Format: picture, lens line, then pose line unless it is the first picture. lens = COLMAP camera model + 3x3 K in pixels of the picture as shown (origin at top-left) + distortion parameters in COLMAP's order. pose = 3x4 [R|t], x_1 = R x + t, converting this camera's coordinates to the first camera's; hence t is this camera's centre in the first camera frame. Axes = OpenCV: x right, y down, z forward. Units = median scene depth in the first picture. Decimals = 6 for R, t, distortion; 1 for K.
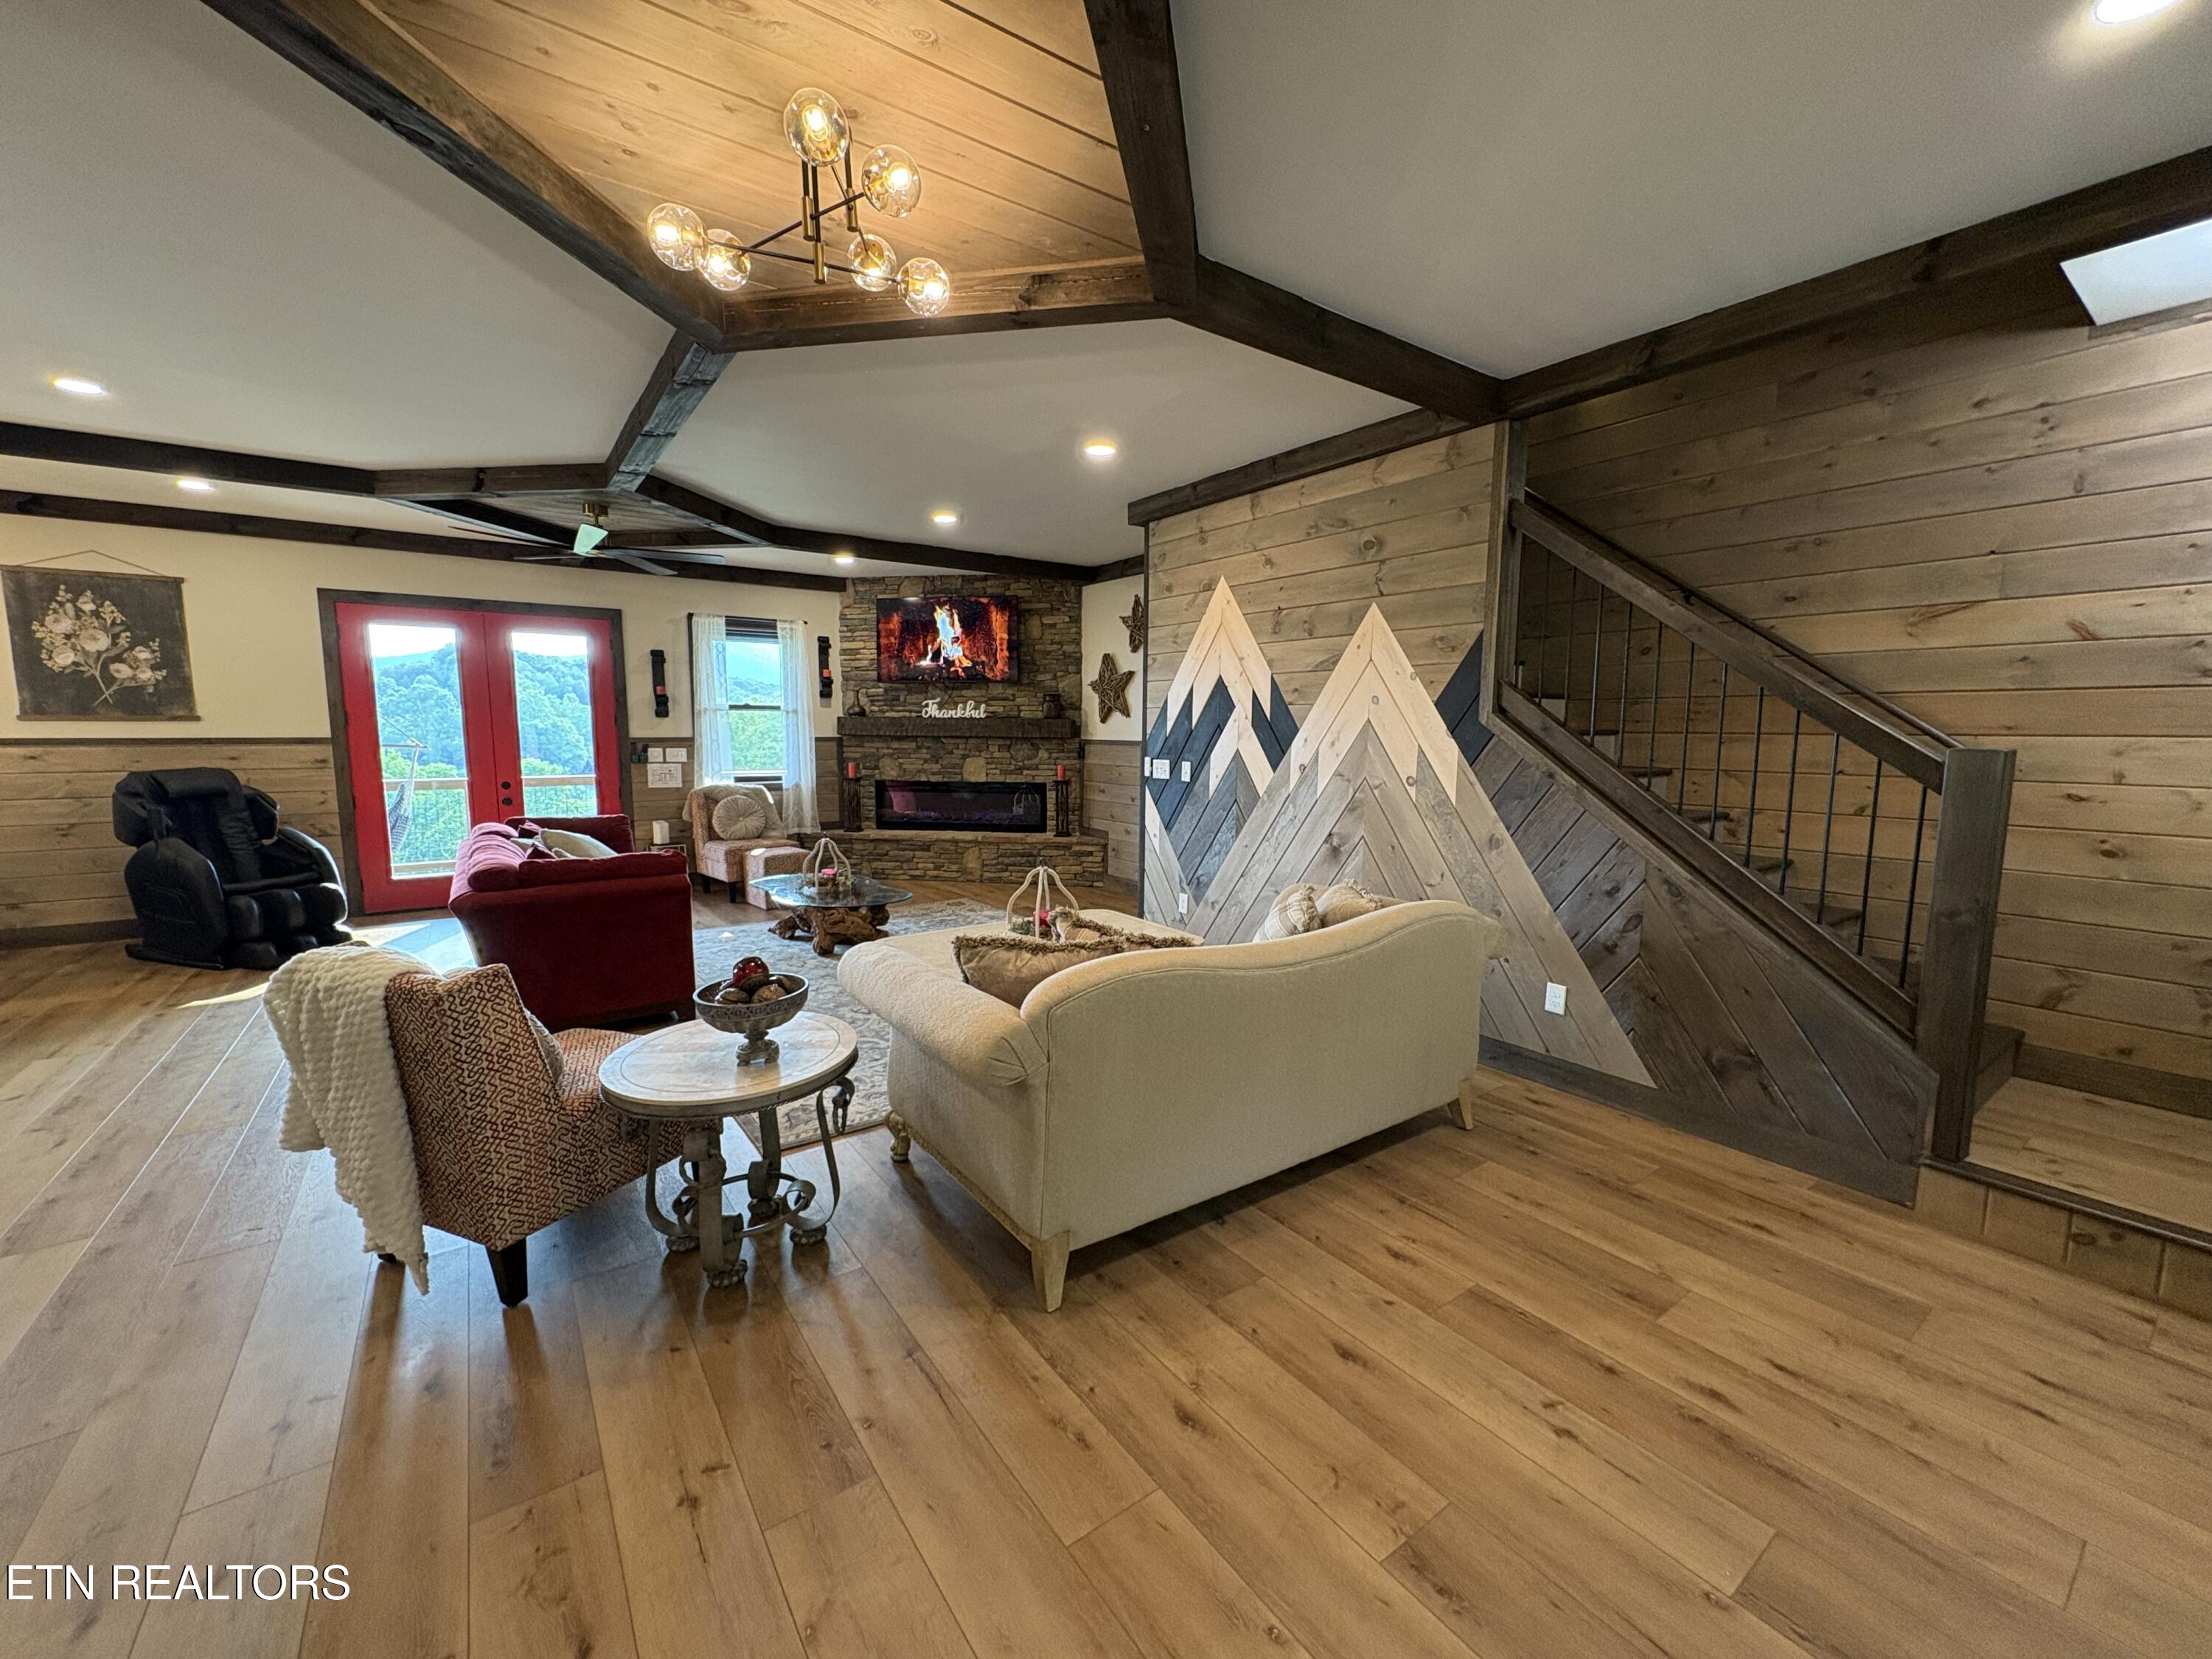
lens RADIAL K [[880.7, 0, 1106.3], [0, 880.7, 836.7], [0, 0, 1]] dist [-0.003883, -0.000245]
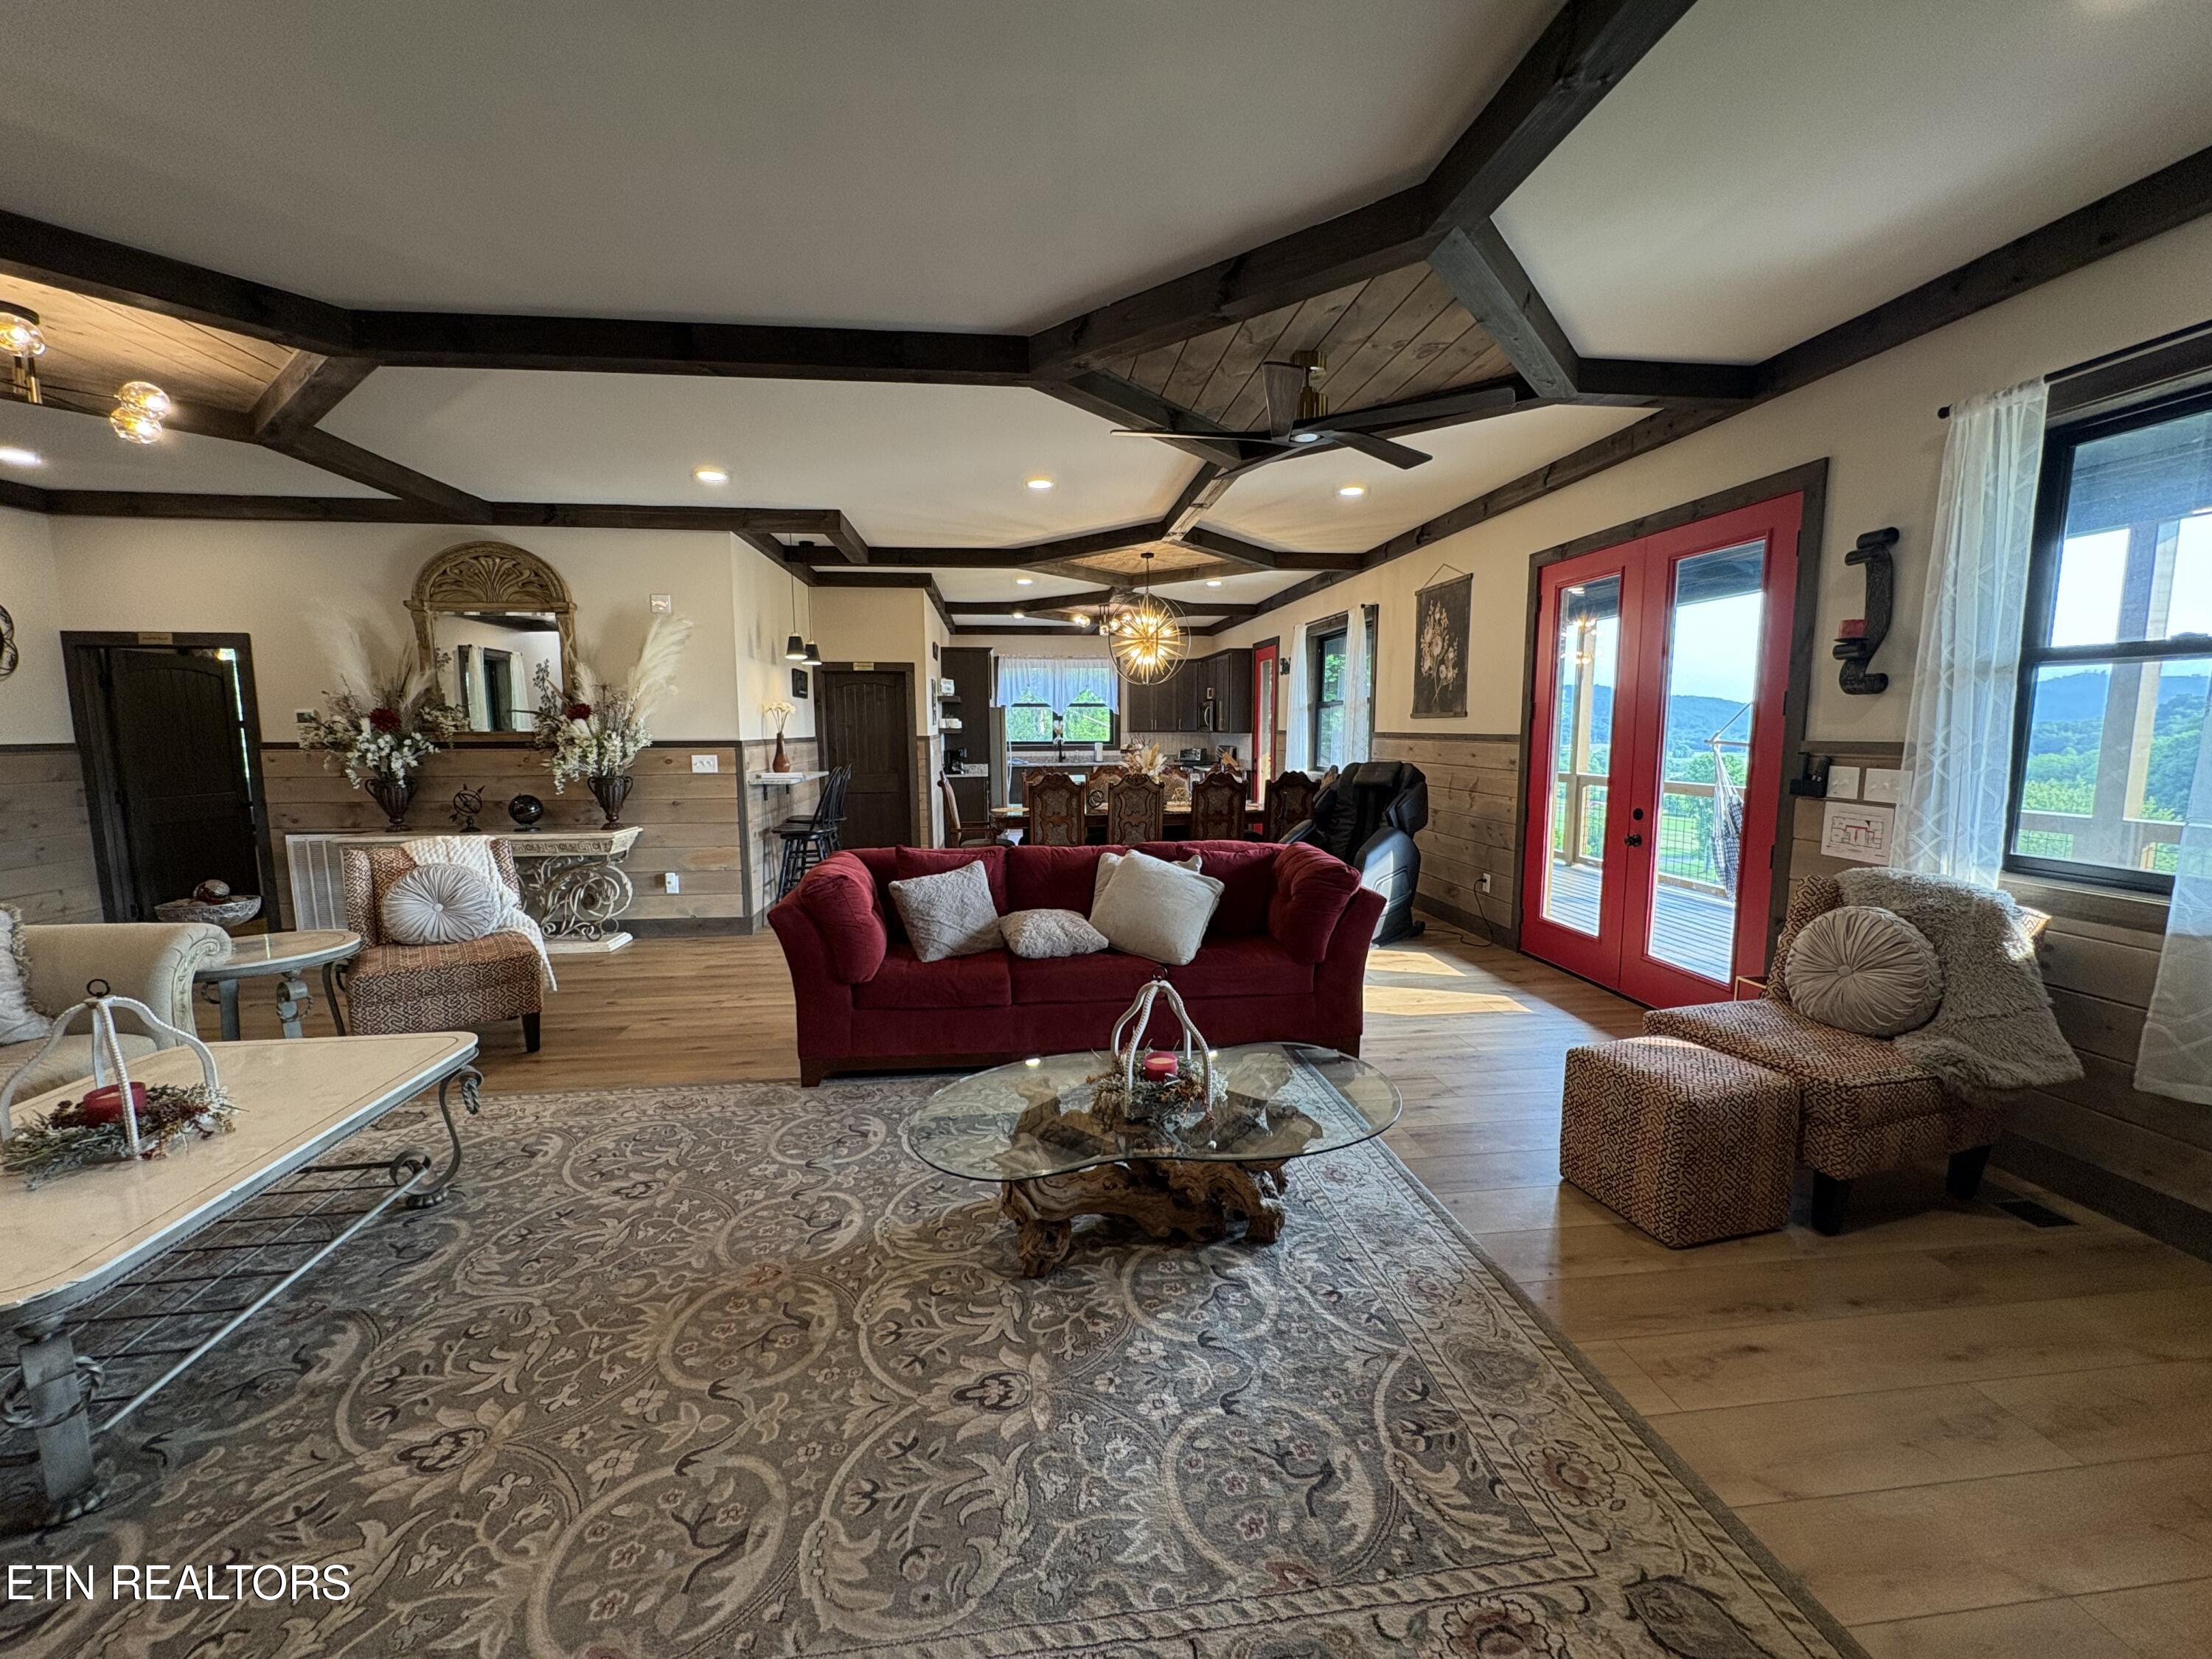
lens RADIAL K [[880.7, 0, 1097.9], [0, 880.7, 832.1], [0, 0, 1]] dist [-0.003883, -0.000245]
pose [[-0.486754, 0.100768, -0.867708, 0.042045], [-0.106611, 0.979046, 0.173503, -0.108633], [0.867009, 0.176961, -0.465811, 0.922441]]
